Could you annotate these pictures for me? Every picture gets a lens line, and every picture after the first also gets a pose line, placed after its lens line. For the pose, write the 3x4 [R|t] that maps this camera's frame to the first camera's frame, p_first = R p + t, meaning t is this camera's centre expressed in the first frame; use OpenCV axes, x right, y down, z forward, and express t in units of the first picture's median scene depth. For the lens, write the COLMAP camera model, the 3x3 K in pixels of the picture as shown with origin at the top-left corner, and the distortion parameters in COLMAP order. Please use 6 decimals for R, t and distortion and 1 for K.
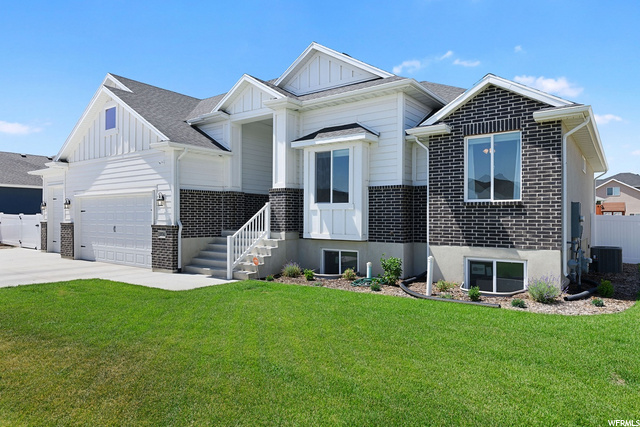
lens RADIAL K [[404.9, 0, 317.2], [0, 404.9, 213.7], [0, 0, 1]] dist [-0.004680, 0.000175]
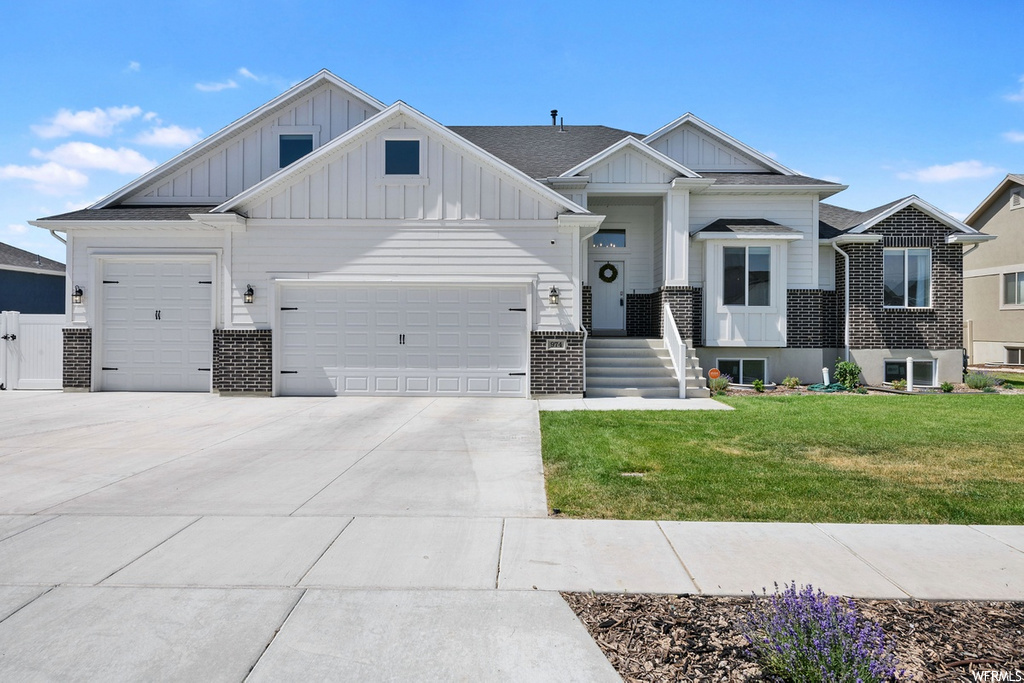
lens RADIAL K [[604.1, 0, 510.2], [0, 604.1, 325.0], [0, 0, 1]] dist [0.002269, -0.001342]
pose [[0.818285, 0.003907, 0.574799, -1.136746], [-0.007390, 0.999966, 0.003723, 0.014559], [-0.574765, -0.007294, 0.818286, 0.206063]]
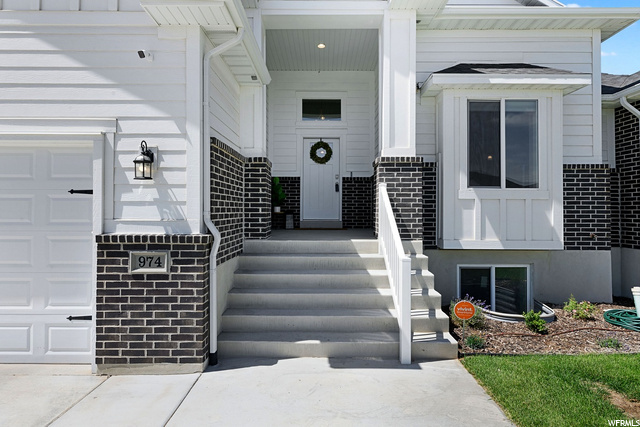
lens RADIAL K [[363.7, 0, 320.2], [0, 363.7, 206.8], [0, 0, 1]] dist [0.004347, -0.001658]
pose [[0.801595, 0.006992, 0.597827, -0.490022], [-0.005342, 0.999975, -0.004533, 0.004800], [-0.597844, 0.000440, 0.801613, 0.720119]]
